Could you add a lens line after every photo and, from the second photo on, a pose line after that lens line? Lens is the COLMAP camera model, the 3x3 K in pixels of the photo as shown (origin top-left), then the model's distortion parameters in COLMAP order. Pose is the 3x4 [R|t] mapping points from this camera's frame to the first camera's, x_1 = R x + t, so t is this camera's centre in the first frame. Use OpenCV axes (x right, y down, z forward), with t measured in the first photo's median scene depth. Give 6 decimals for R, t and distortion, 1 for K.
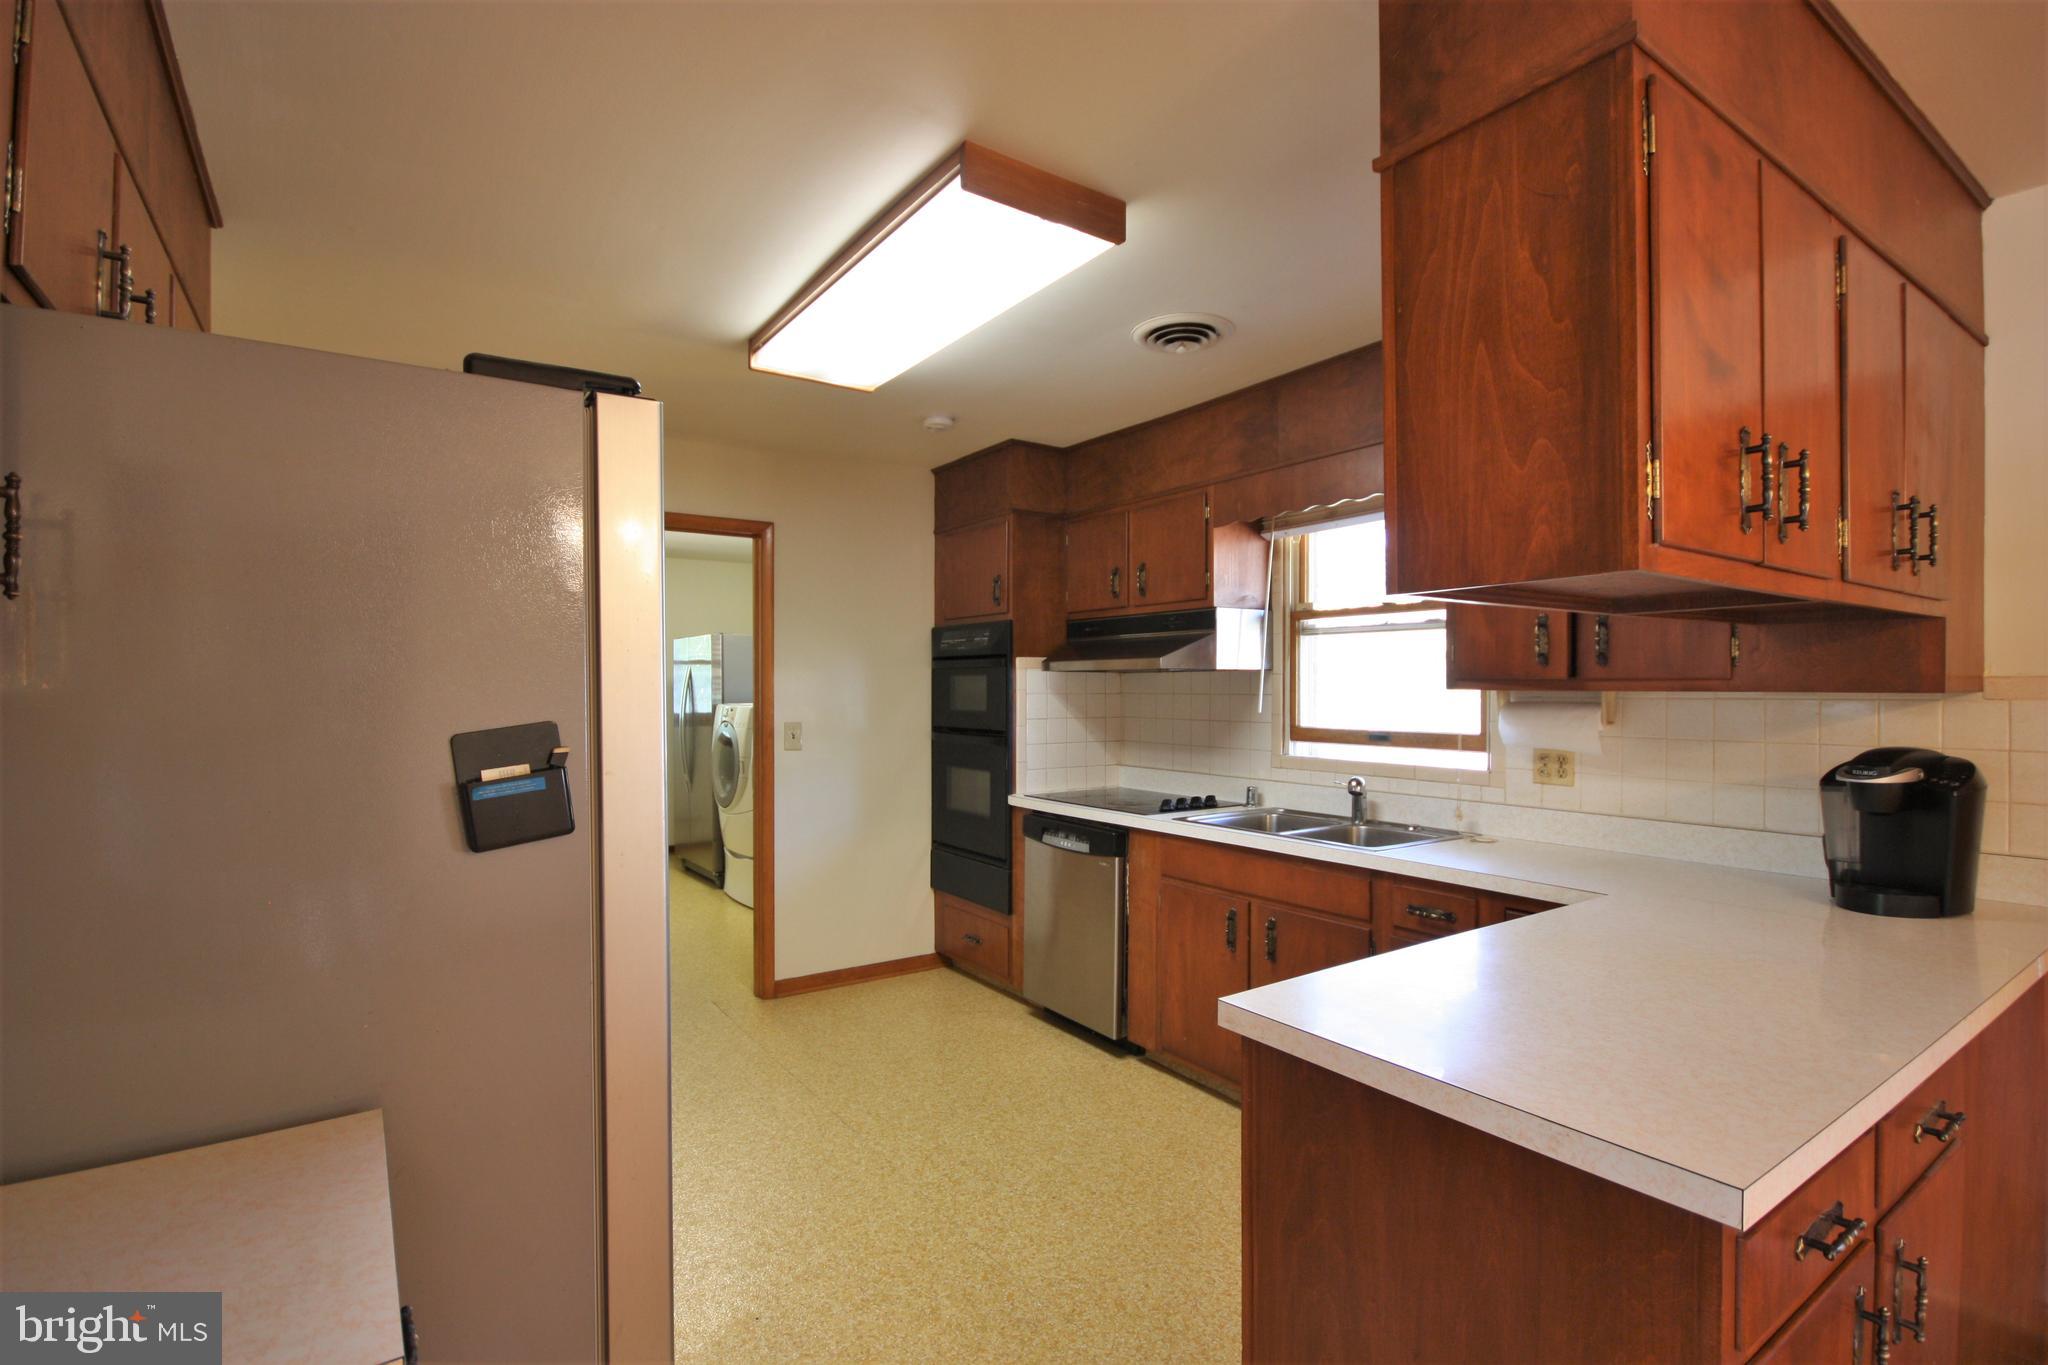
lens RADIAL K [[949.3, 0, 1028.8], [0, 949.3, 695.5], [0, 0, 1]] dist [0.009760, -0.013026]
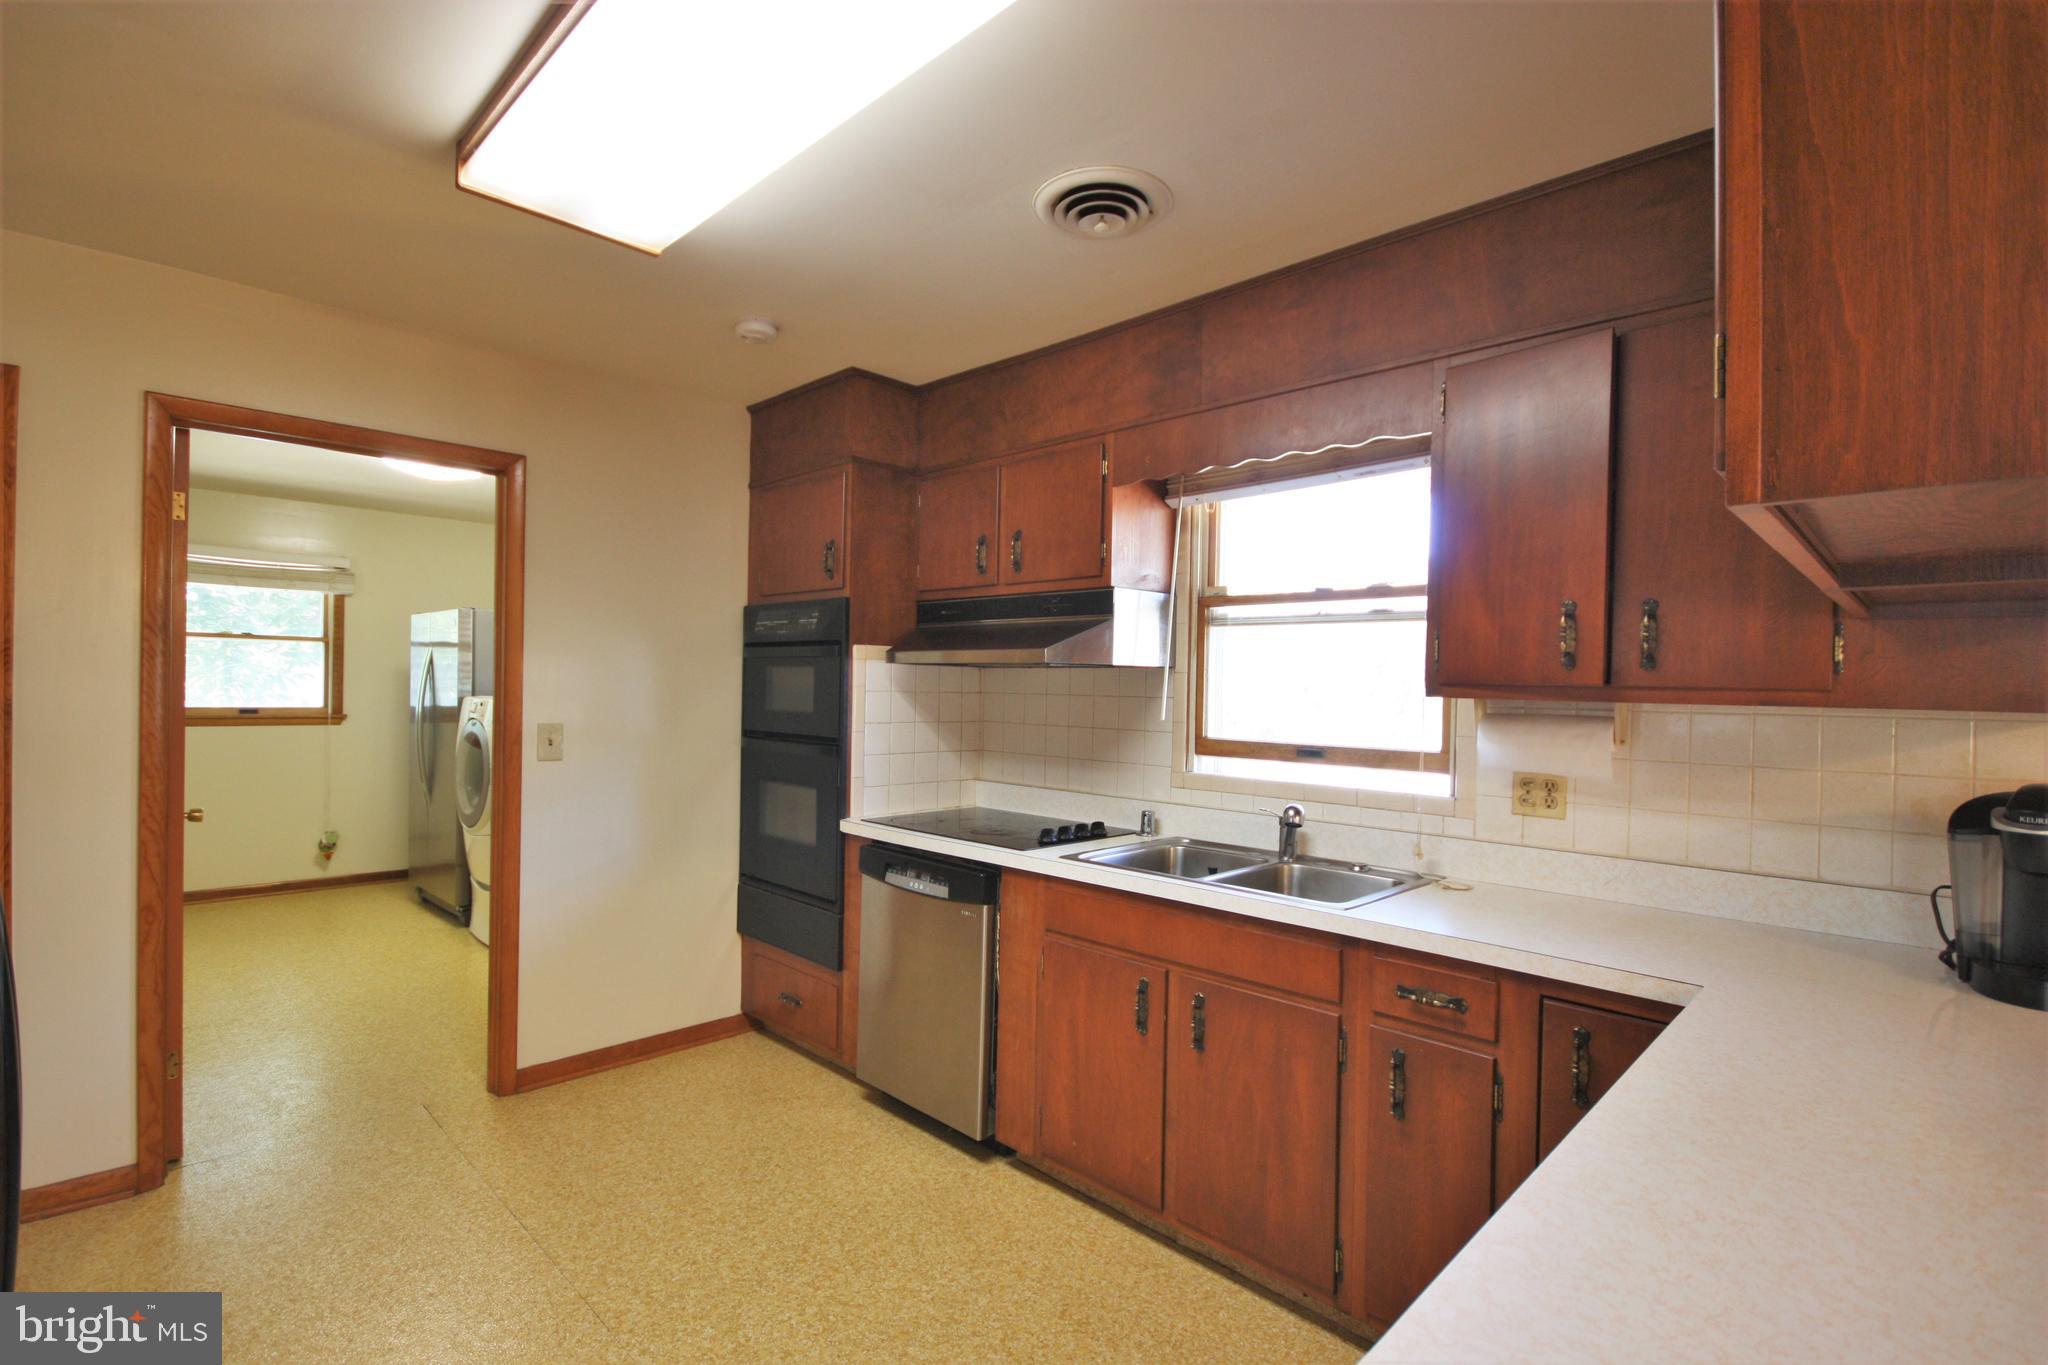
lens RADIAL K [[949.3, 0, 1028.8], [0, 949.3, 695.5], [0, 0, 1]] dist [0.009760, -0.013026]
pose [[0.982340, 0.016369, 0.186388, -0.019413], [-0.017052, 0.999852, 0.002059, -0.002576], [-0.186327, -0.005201, 0.982474, 0.229059]]
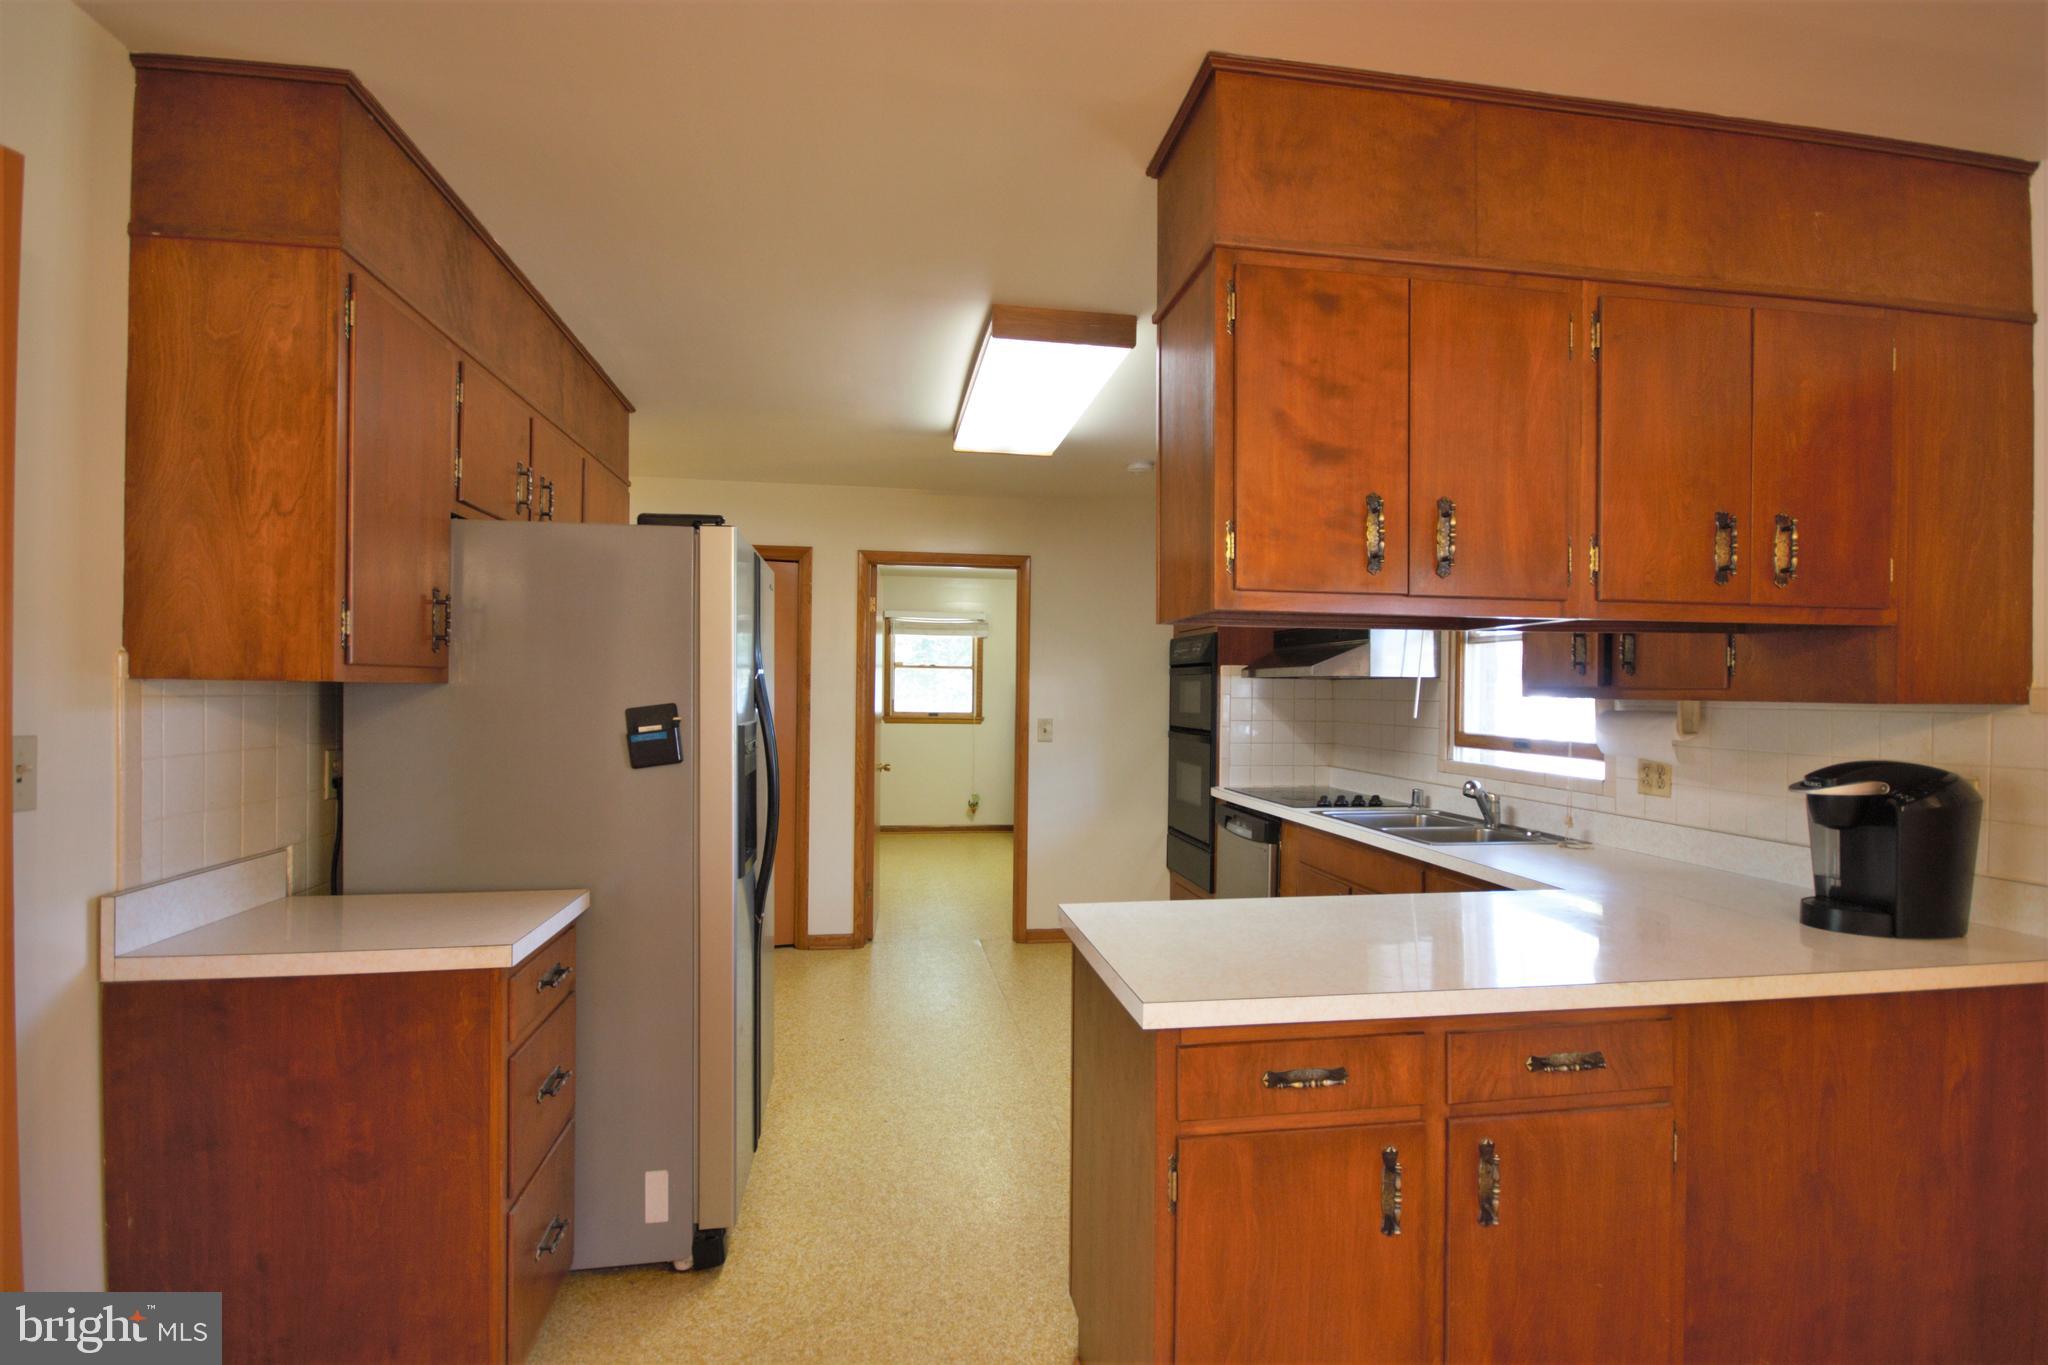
lens RADIAL K [[949.3, 0, 1028.8], [0, 949.3, 695.5], [0, 0, 1]] dist [0.009760, -0.013026]
pose [[0.903580, 0.012169, -0.428246, 0.306509], [-0.014694, 0.999889, -0.002590, 0.002169], [0.428167, 0.008633, 0.903658, -0.131957]]
